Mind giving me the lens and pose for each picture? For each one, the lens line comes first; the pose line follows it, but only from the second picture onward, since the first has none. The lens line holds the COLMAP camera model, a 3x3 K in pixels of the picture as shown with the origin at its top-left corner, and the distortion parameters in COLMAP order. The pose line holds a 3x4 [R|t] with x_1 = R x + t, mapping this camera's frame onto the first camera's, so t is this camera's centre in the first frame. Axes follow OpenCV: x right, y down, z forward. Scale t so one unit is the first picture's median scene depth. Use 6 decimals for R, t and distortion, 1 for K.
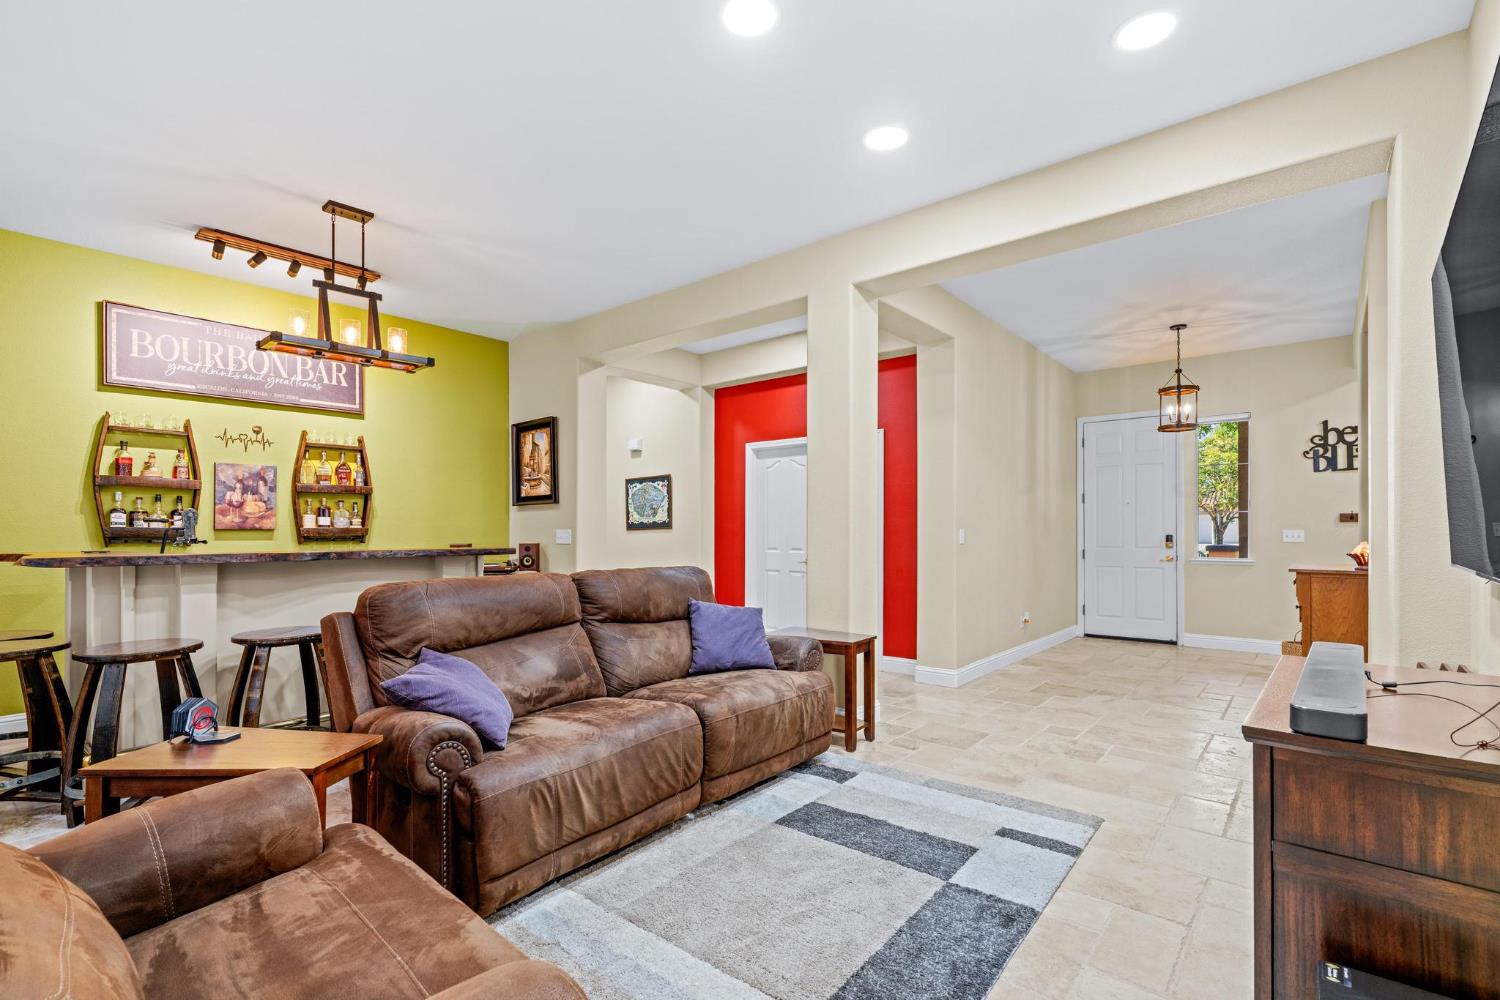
lens RADIAL K [[684.6, 0, 747.1], [0, 684.6, 529.2], [0, 0, 1]] dist [-0.009242, 0.003192]
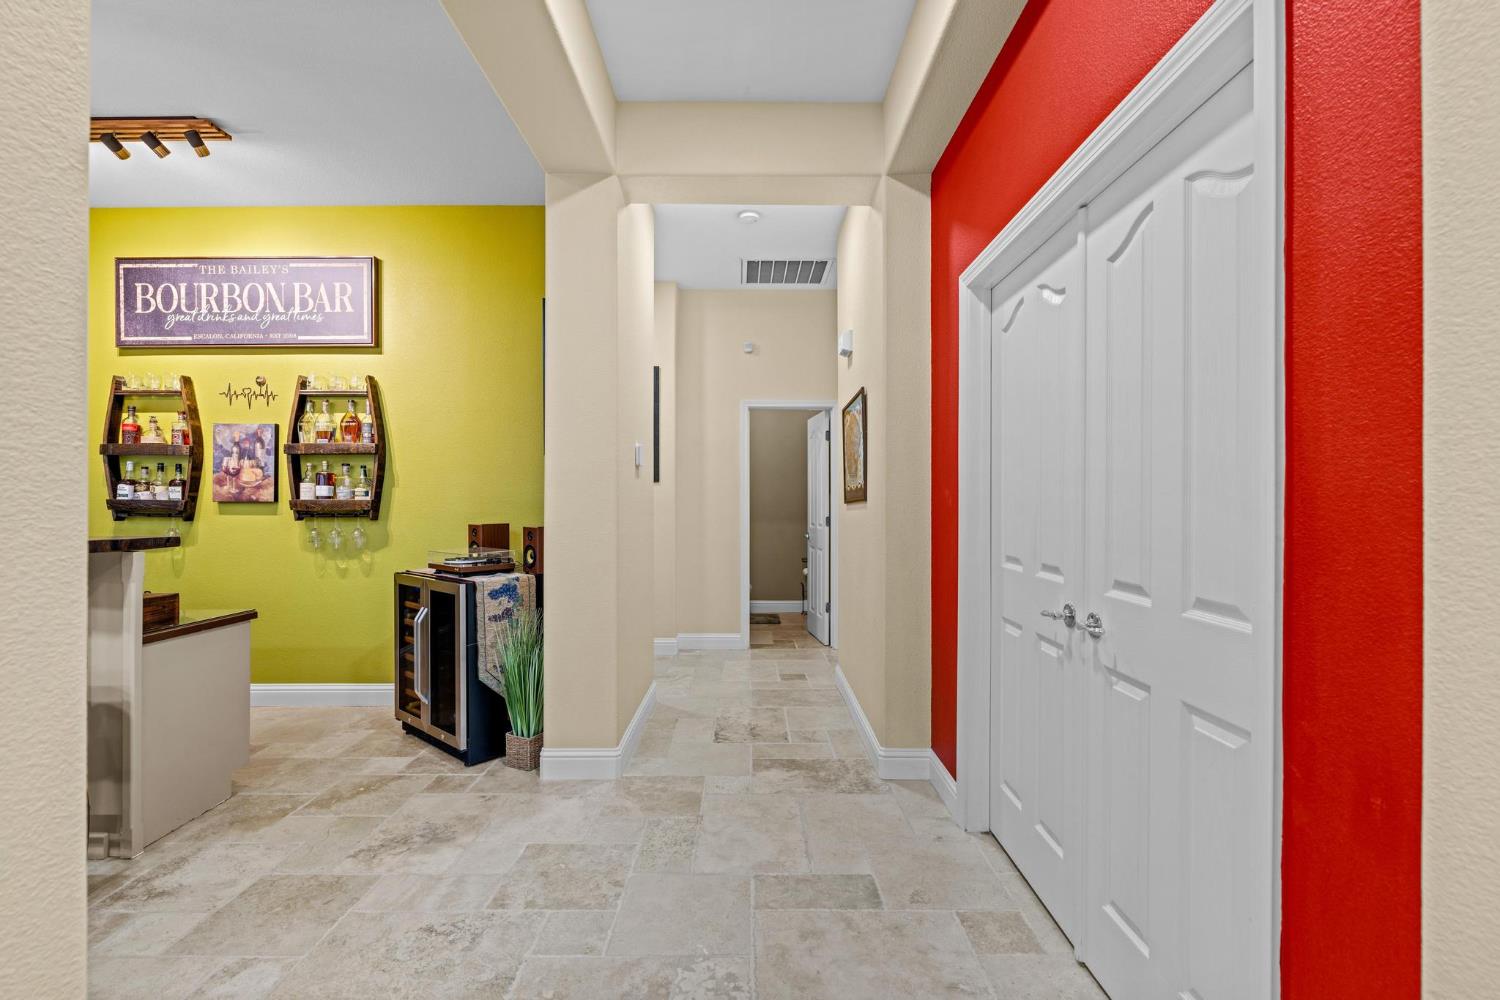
lens RADIAL K [[684.6, 0, 761.7], [0, 684.6, 499.8], [0, 0, 1]] dist [-0.009242, 0.003192]
pose [[0.648478, 0.002817, -0.761229, 0.309439], [-0.000783, 0.999995, 0.003034, -0.005253], [0.761233, -0.001371, 0.648477, 0.946356]]
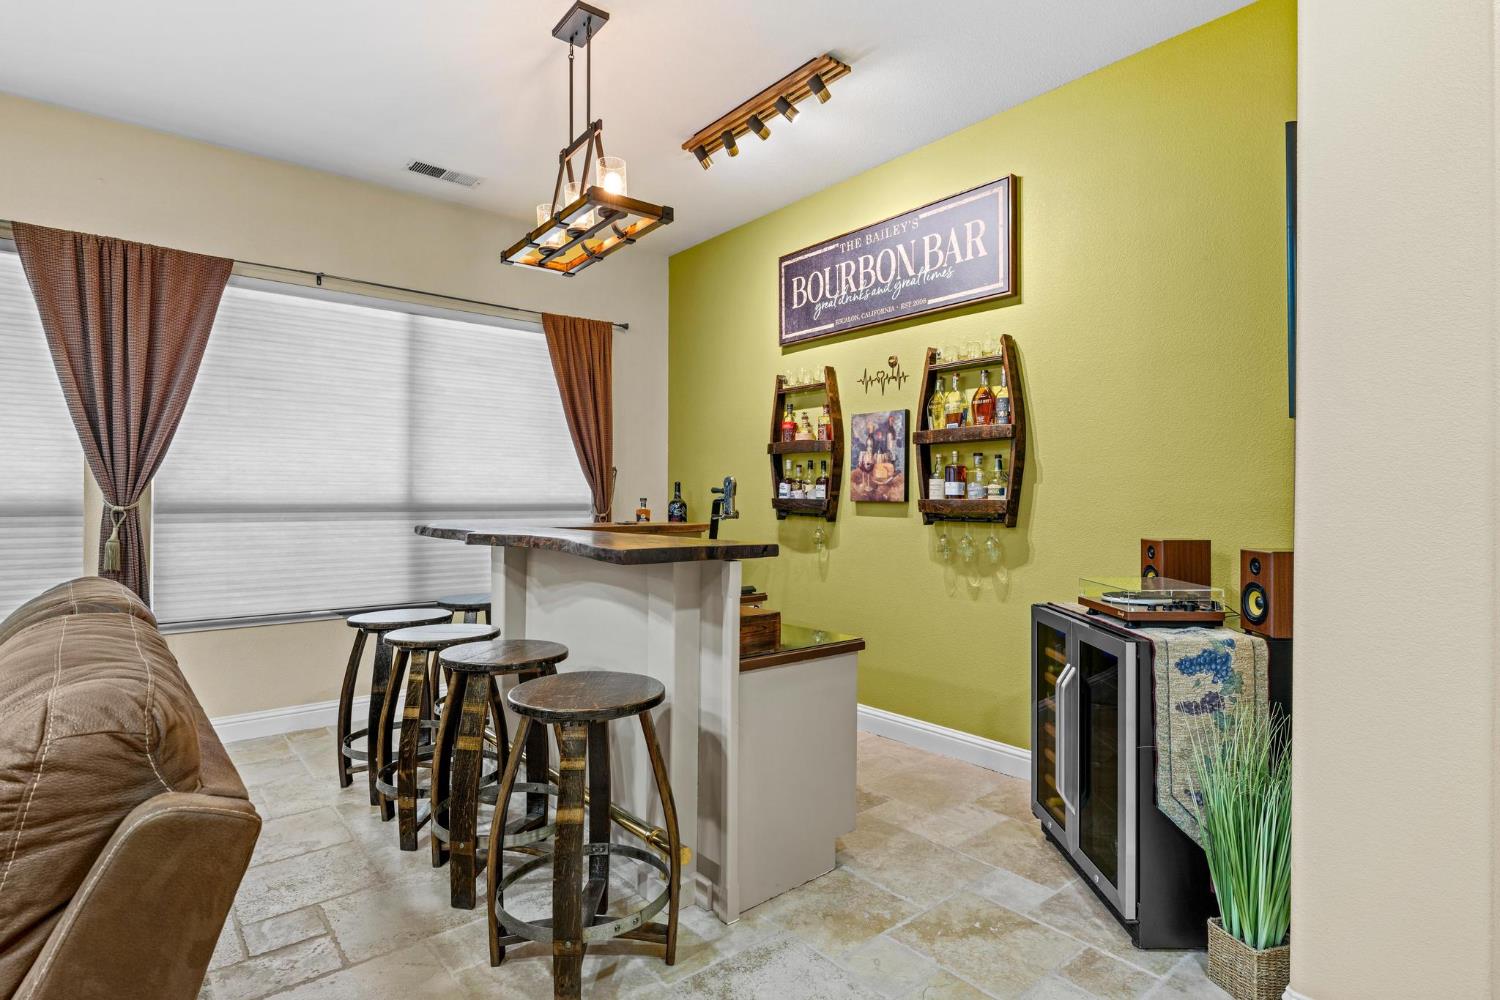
lens RADIAL K [[763.1, 0, 756.3], [0, 763.1, 495.0], [0, 0, 1]] dist [-0.006379, 0.001924]
pose [[-0.166612, -0.001546, -0.986021, 0.091606], [-0.002645, 0.999996, -0.001121, -0.005328], [0.986019, 0.002421, -0.166616, 1.013733]]
